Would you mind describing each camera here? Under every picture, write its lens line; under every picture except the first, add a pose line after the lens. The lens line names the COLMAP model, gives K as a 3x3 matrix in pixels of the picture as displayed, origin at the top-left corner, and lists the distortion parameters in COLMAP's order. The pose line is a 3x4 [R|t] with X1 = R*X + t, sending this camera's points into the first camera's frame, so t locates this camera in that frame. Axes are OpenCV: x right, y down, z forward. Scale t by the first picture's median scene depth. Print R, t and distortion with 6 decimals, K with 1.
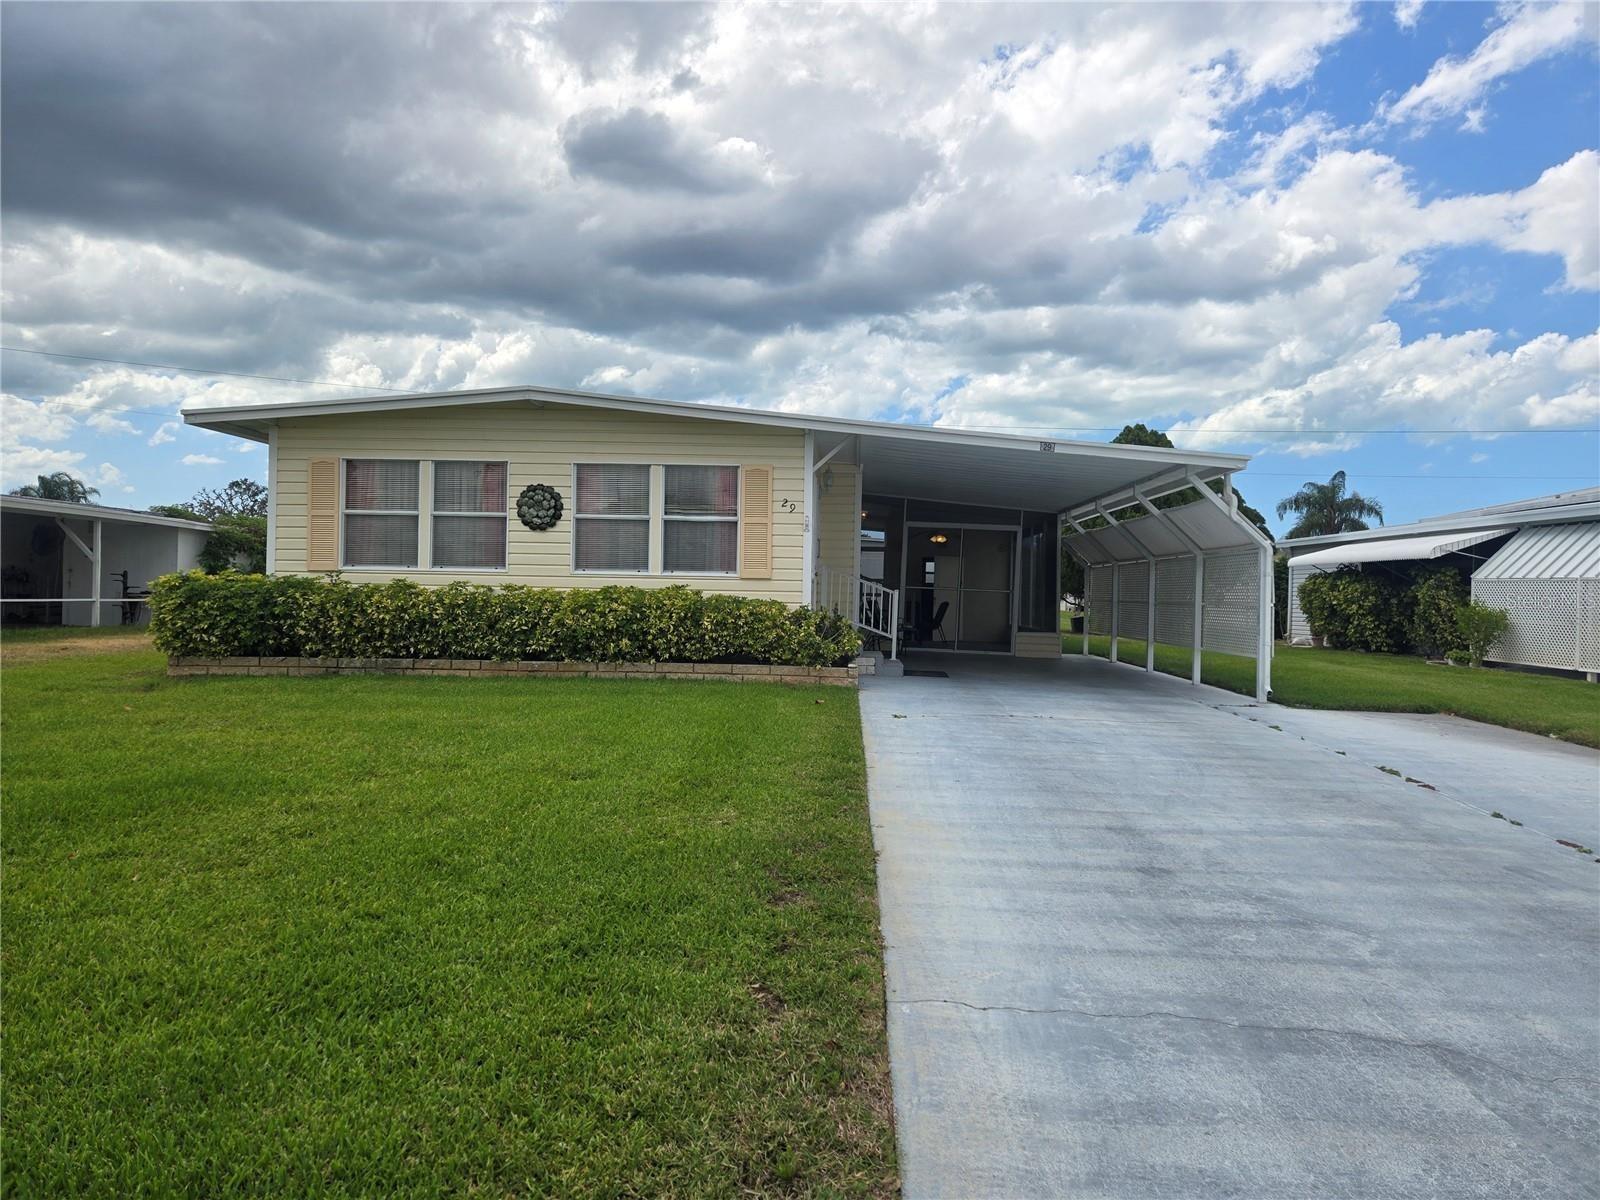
lens RADIAL K [[1067.1, 0, 800.0], [0, 1067.1, 600.0], [0, 0, 1]] dist [-0.036130, -0.000233]
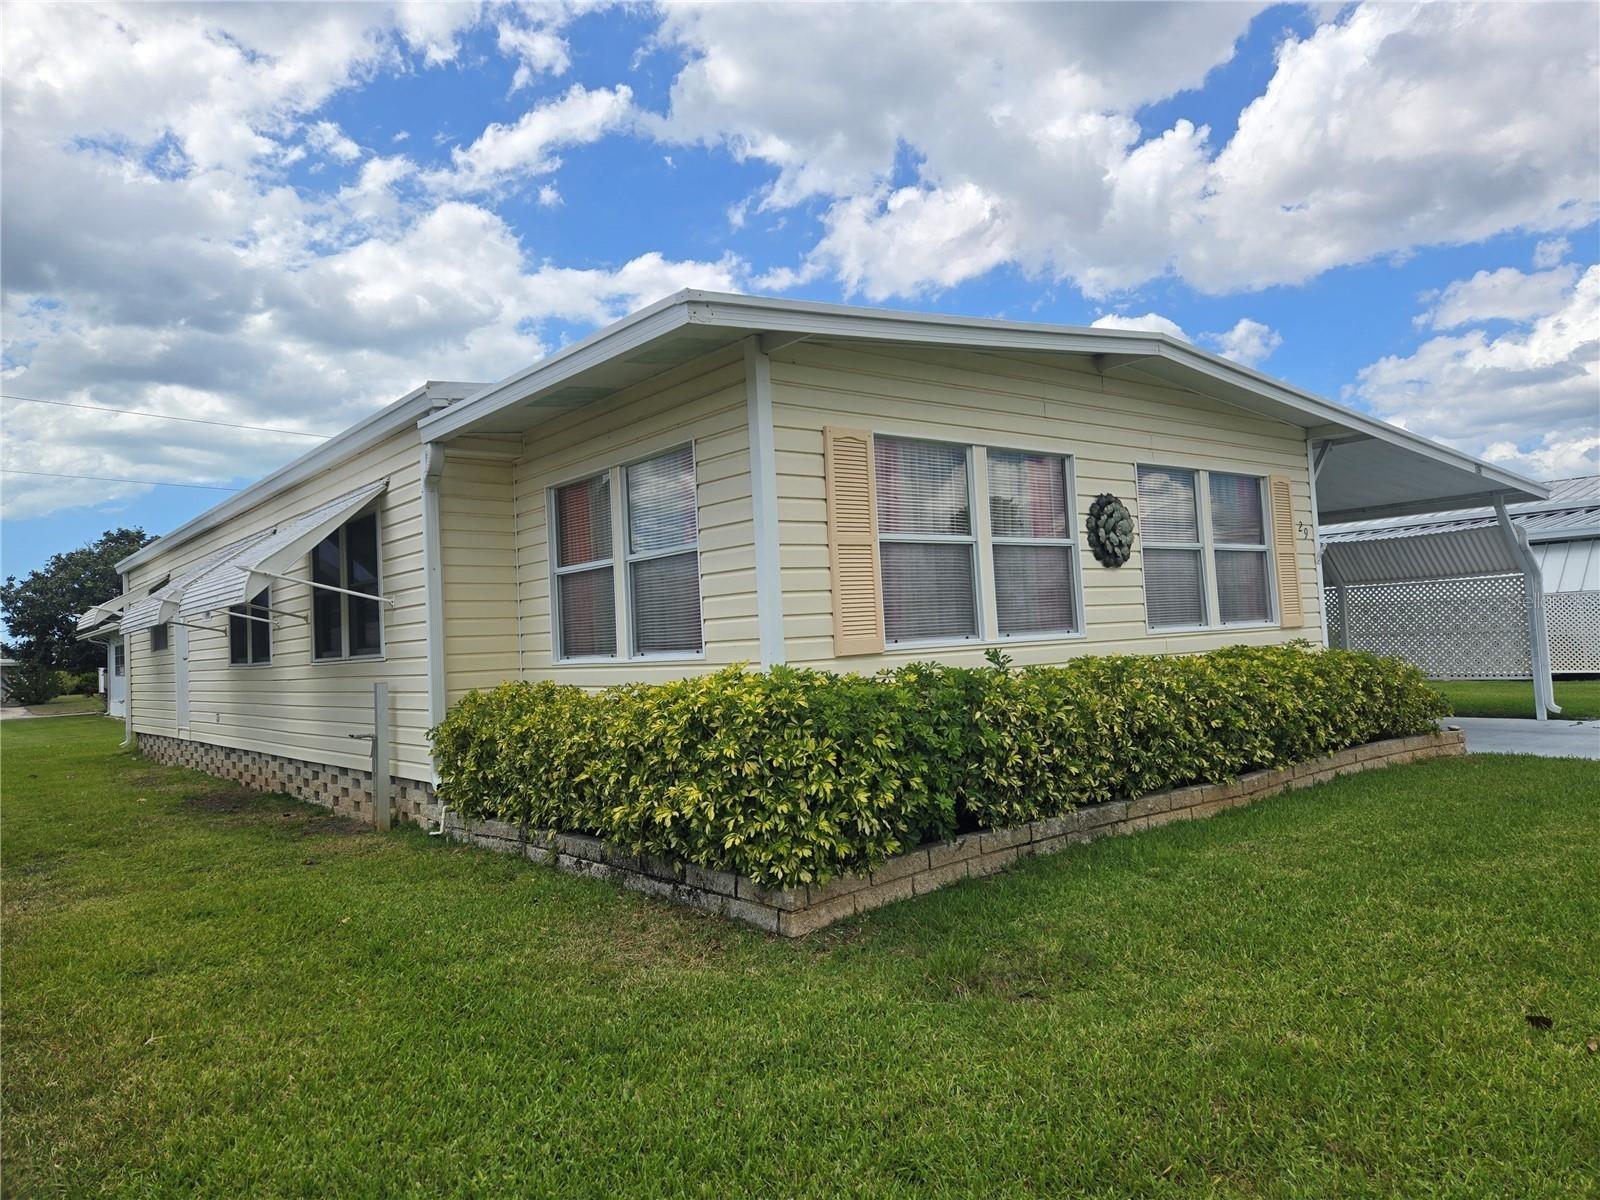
lens RADIAL K [[1178.7, 0, 799.7], [0, 1178.7, 568.0], [0, 0, 1]] dist [0.247946, -0.000331]
pose [[0.706337, -0.015338, 0.707709, -0.869688], [0.083843, 0.994540, -0.062127, -0.036660], [-0.702893, 0.103219, 0.703767, 0.633149]]
